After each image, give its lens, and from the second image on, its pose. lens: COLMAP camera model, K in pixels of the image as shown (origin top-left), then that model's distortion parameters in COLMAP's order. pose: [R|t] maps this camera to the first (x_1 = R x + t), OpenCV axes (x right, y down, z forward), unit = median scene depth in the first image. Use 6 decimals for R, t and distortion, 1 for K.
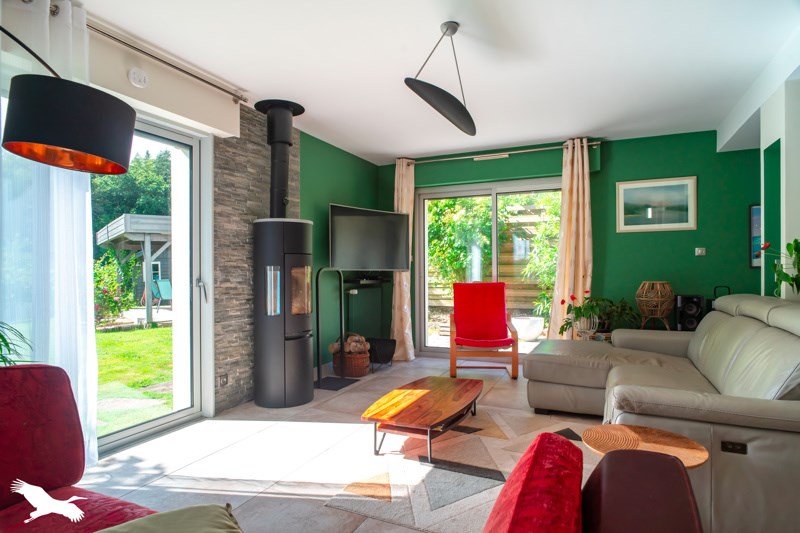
lens RADIAL K [[454.4, 0, 398.7], [0, 454.4, 271.4], [0, 0, 1]] dist [-0.008576, -0.000880]
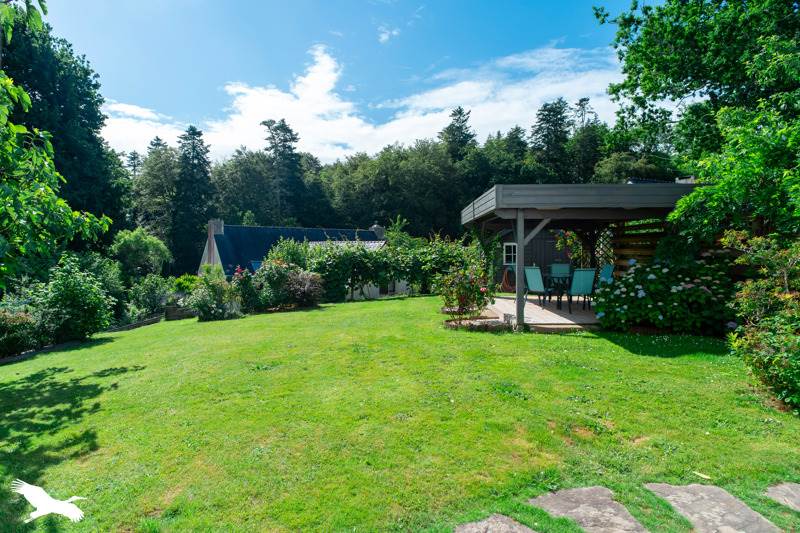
lens RADIAL K [[454.4, 0, 398.8], [0, 454.4, 265.8], [0, 0, 1]] dist [-0.008576, -0.000880]
pose [[0.759018, 0.040106, -0.649834, -0.200663], [-0.013273, 0.998847, 0.046143, -0.019556], [0.650935, -0.026398, 0.758674, 0.269295]]
